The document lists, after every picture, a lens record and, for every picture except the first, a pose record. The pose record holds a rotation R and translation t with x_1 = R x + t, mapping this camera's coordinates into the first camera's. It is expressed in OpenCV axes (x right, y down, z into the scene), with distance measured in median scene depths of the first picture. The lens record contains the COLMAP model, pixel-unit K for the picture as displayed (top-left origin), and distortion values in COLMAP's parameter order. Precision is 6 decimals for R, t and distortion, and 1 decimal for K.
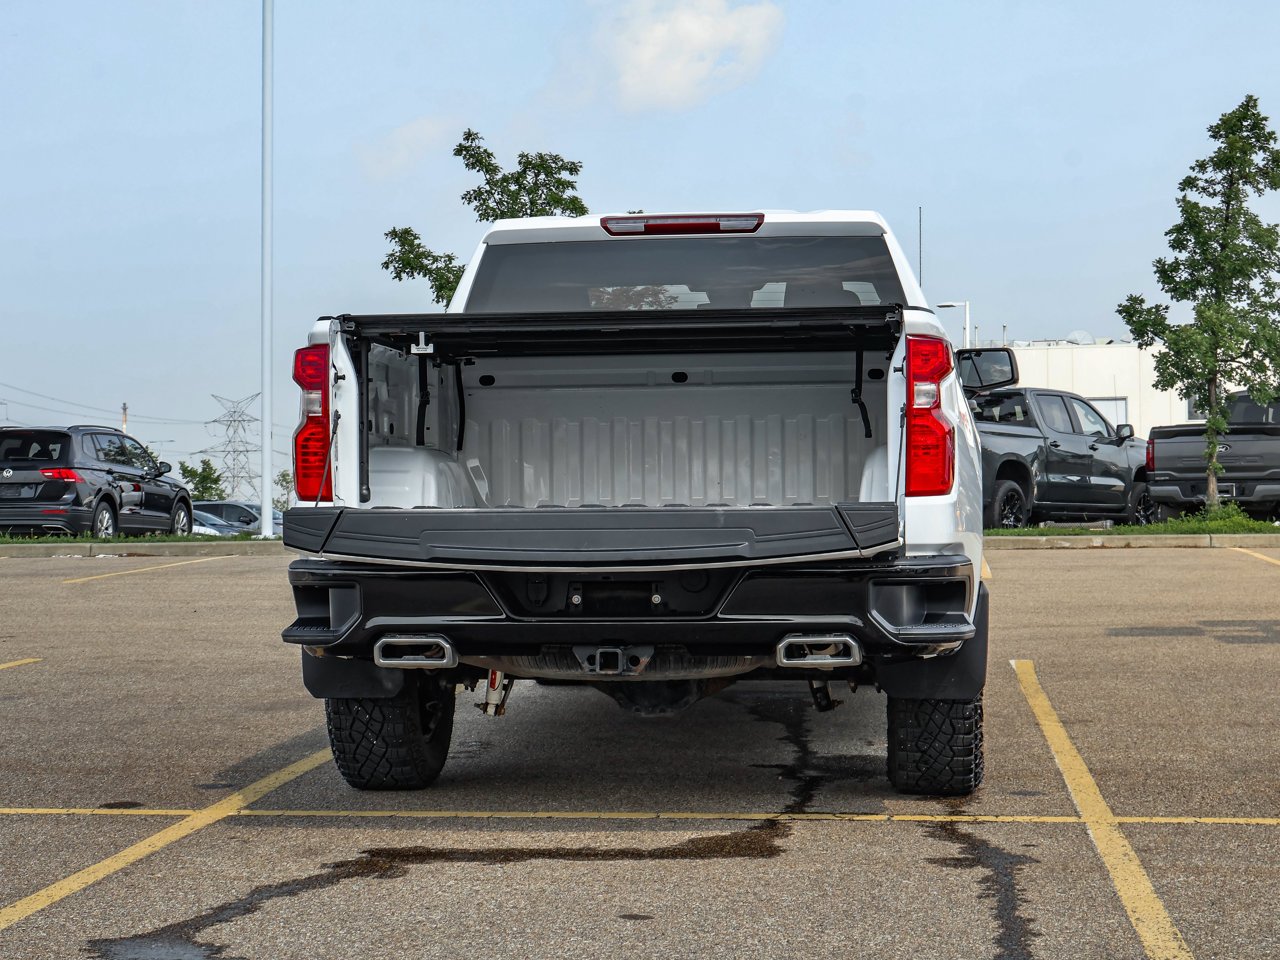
lens RADIAL K [[2467.9, 0, 639.6], [0, 2467.9, 525.8], [0, 0, 1]] dist [0.006576, 0.037636]
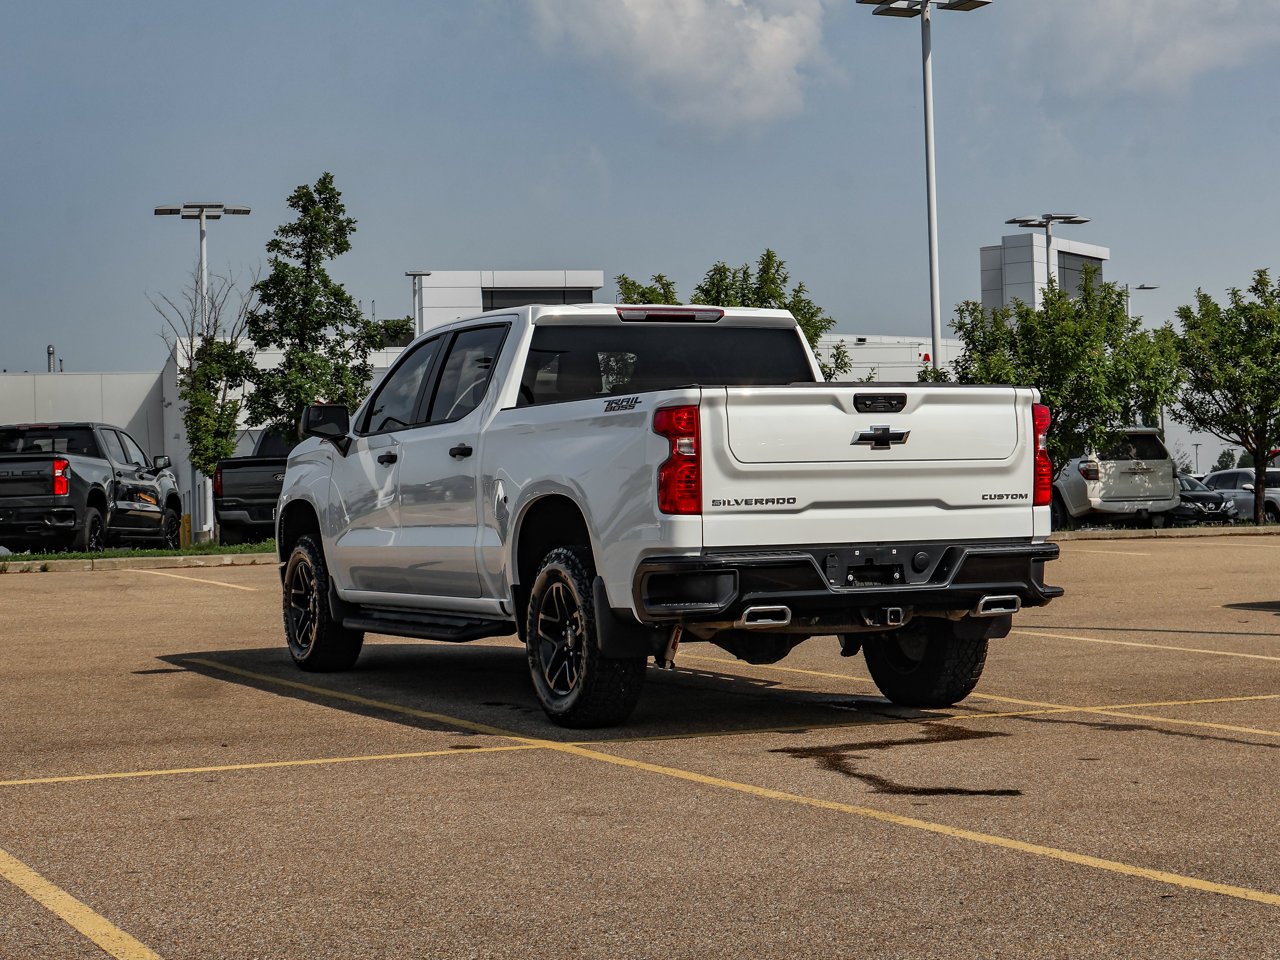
lens RADIAL K [[2429.0, 0, 646.0], [0, 2429.0, 527.5], [0, 0, 1]] dist [0.019352, 0.065117]
pose [[0.850481, -0.016735, 0.525739, -0.740446], [0.022416, 0.999739, -0.004440, 0.002527], [-0.525527, 0.015561, 0.850634, -0.154997]]
